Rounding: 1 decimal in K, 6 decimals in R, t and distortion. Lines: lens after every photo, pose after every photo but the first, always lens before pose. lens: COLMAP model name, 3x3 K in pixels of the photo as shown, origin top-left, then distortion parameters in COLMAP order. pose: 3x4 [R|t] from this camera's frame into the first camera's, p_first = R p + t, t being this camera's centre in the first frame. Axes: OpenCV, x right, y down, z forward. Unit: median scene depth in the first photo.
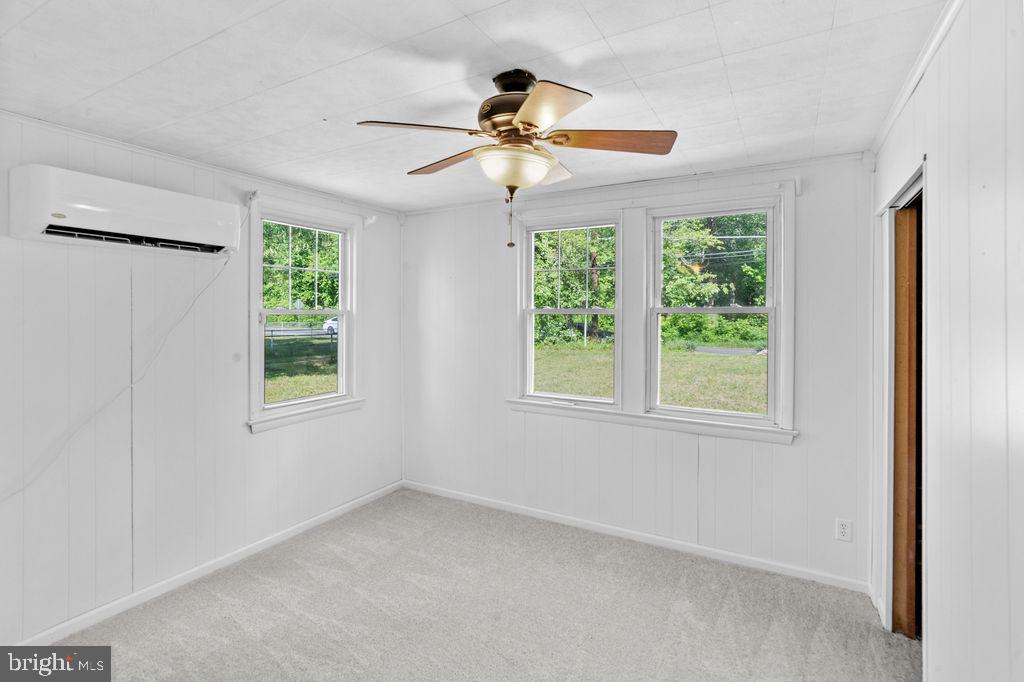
lens RADIAL K [[488.4, 0, 508.2], [0, 488.4, 319.6], [0, 0, 1]] dist [-0.010042, 0.000088]
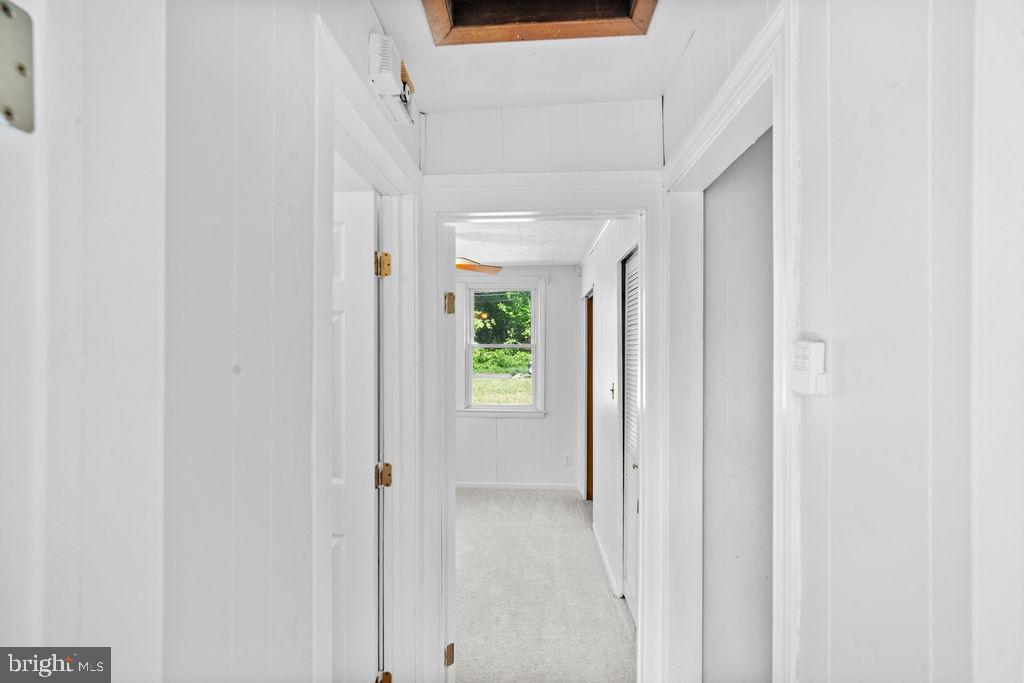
lens RADIAL K [[478.5, 0, 508.7], [0, 478.5, 342.4], [0, 0, 1]] dist [-0.009269, -0.000283]
pose [[0.890490, 0.006432, 0.454958, -0.367116], [0.000204, 0.999894, -0.014537, -0.007348], [-0.455003, 0.013038, 0.890394, -0.565870]]
